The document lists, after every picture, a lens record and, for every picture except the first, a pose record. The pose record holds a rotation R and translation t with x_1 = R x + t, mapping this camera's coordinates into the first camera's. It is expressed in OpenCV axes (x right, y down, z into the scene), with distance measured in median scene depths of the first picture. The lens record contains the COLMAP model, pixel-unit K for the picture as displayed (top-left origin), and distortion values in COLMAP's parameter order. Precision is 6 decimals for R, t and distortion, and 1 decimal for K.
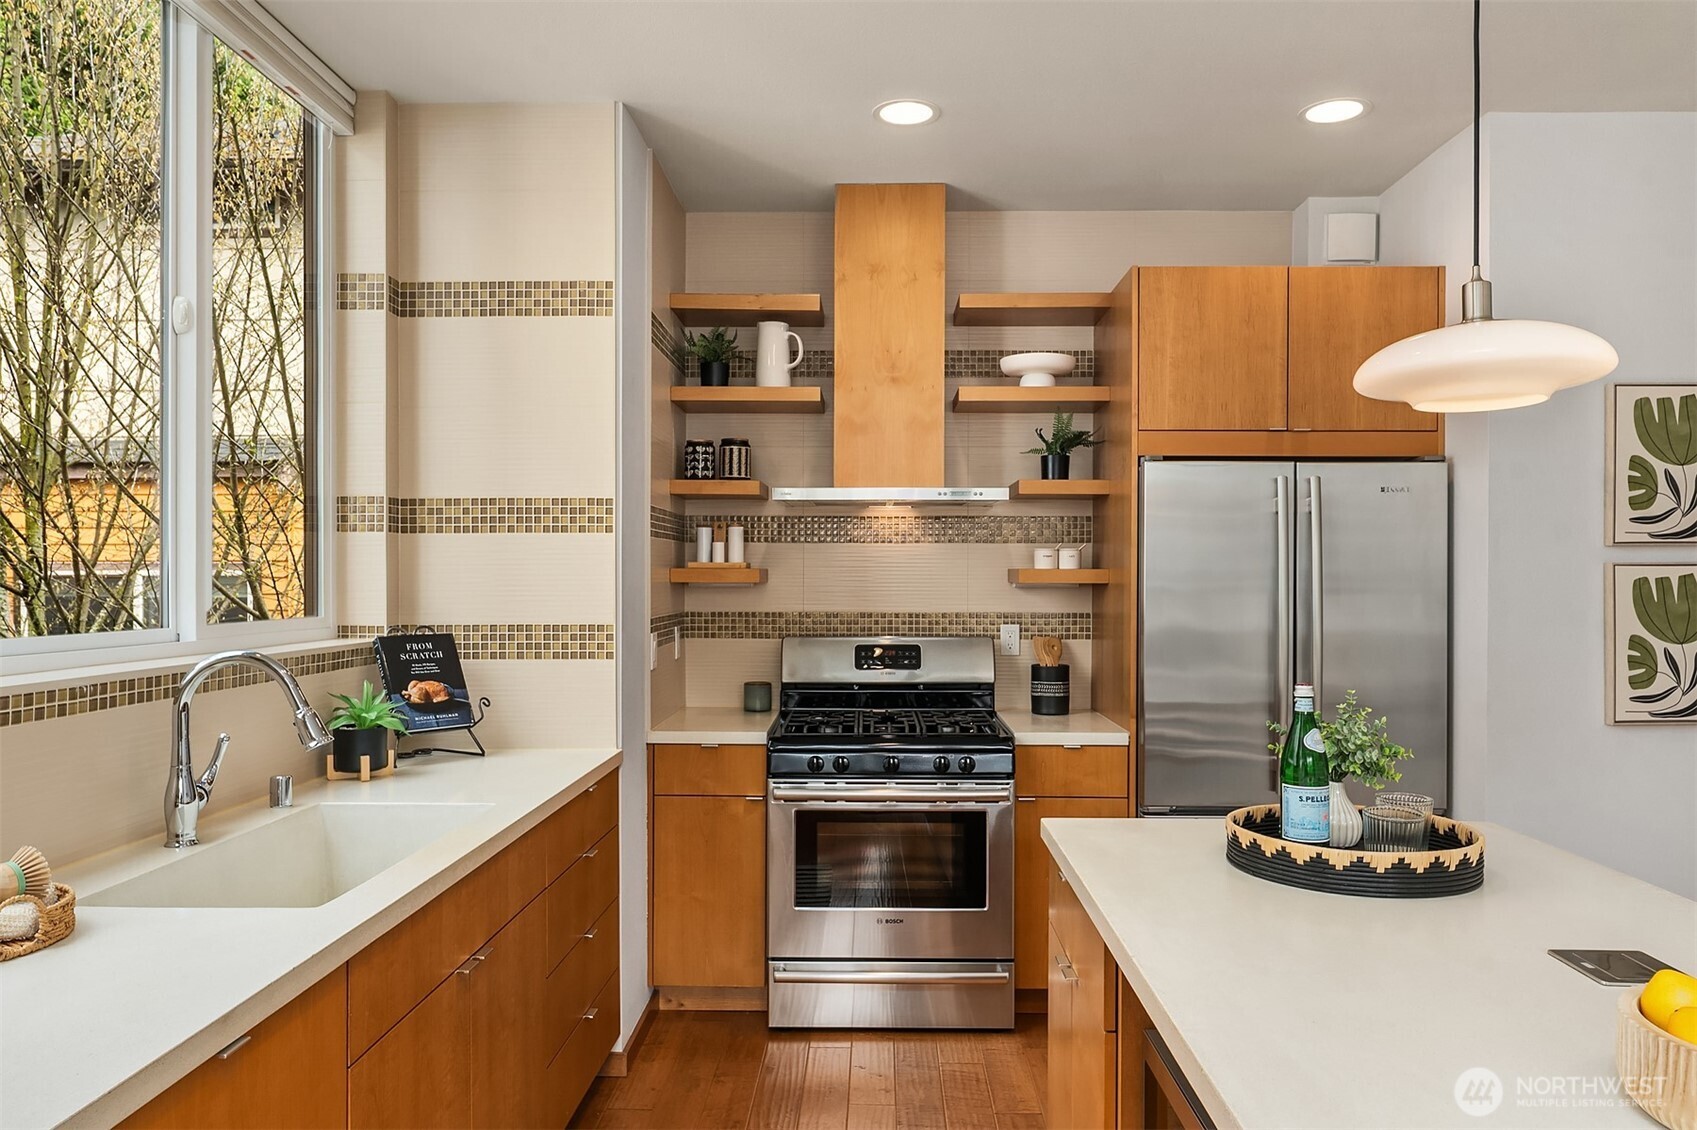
lens RADIAL K [[1137.2, 0, 844.3], [0, 1137.2, 590.6], [0, 0, 1]] dist [0.007073, -0.014546]
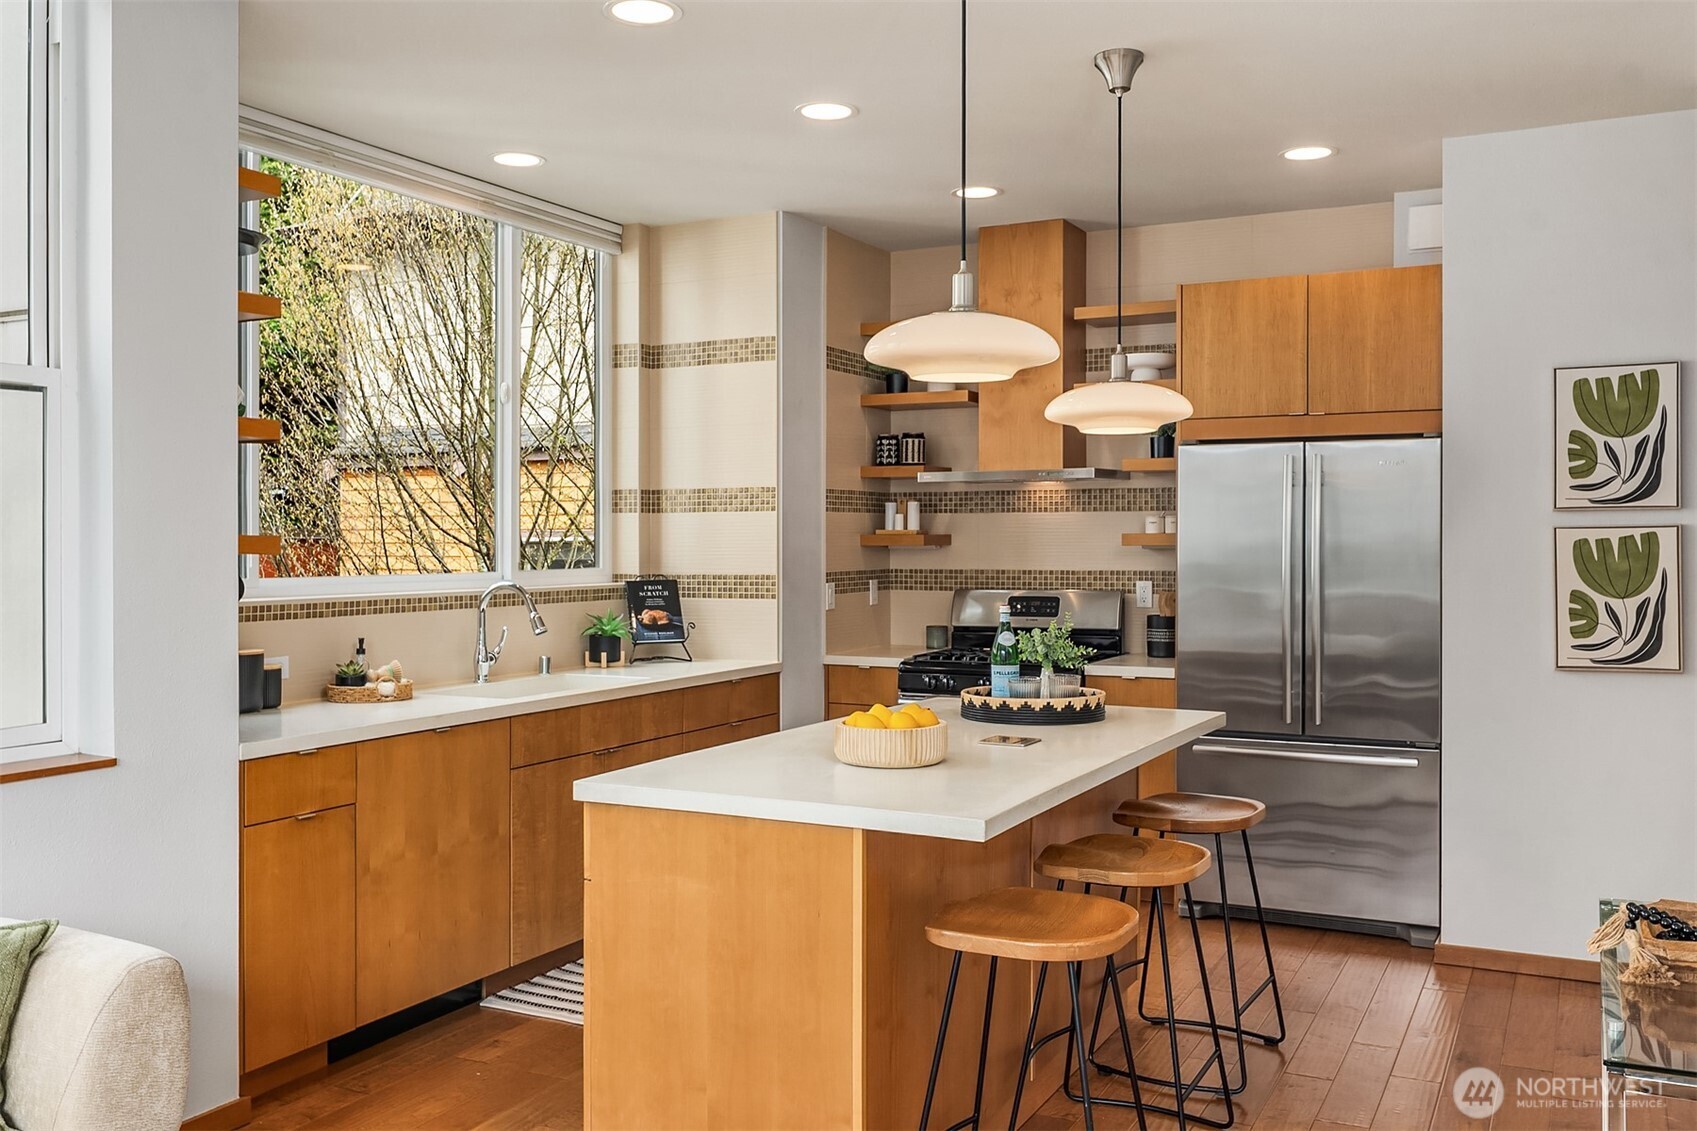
lens RADIAL K [[1435.0, 0, 846.3], [0, 1435.0, 558.4], [0, 0, 1]] dist [0.006535, -0.004352]
pose [[0.900674, 0.001287, -0.434493, 0.663191], [-0.000579, 0.999998, 0.001761, 0.005748], [0.434495, -0.001334, 0.900673, -0.592159]]
